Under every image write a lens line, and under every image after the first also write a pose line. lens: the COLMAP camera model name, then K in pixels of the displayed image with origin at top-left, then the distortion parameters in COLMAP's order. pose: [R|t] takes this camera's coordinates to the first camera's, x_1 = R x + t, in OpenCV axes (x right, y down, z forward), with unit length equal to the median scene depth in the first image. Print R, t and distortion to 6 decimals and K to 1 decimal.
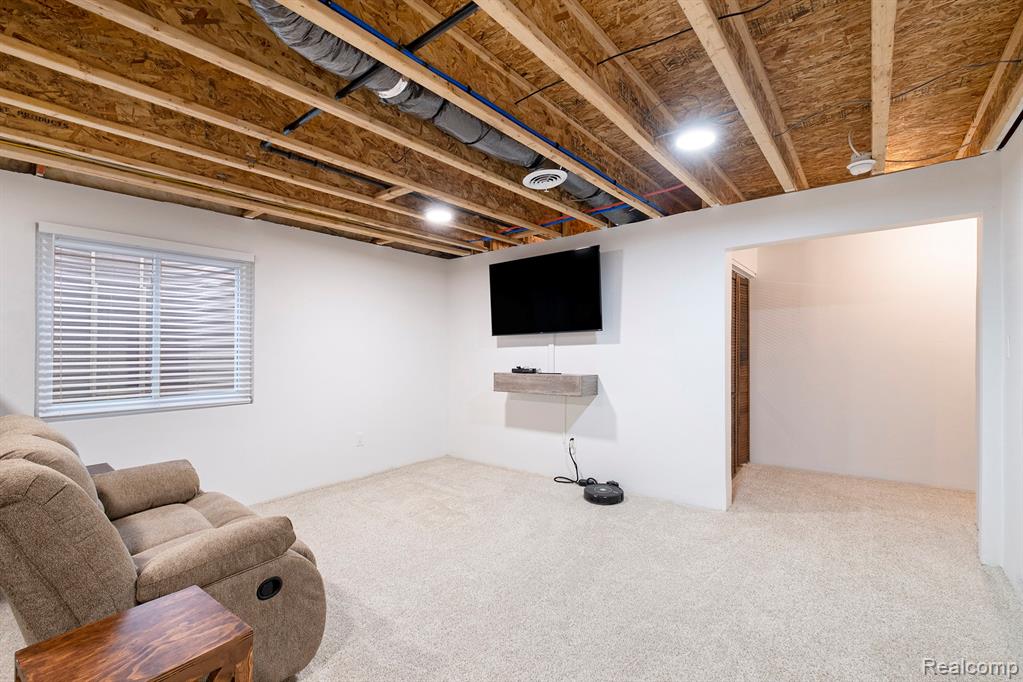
lens RADIAL K [[445.5, 0, 511.5], [0, 445.5, 341.0], [0, 0, 1]] dist [-0.000312, -0.000042]
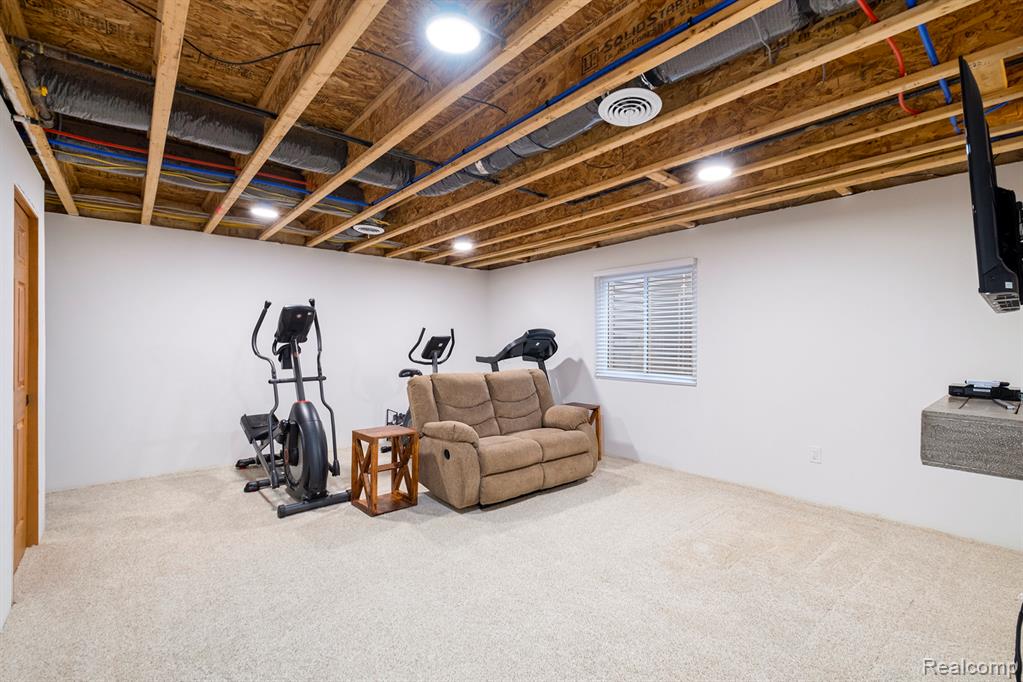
lens RADIAL K [[447.5, 0, 511.8], [0, 447.5, 314.3], [0, 0, 1]] dist [-0.000764, -0.000197]
pose [[-0.193119, -0.051072, -0.979845, 0.679701], [0.014117, 0.998396, -0.054822, 0.011819], [0.981074, -0.024420, -0.192088, 0.783053]]
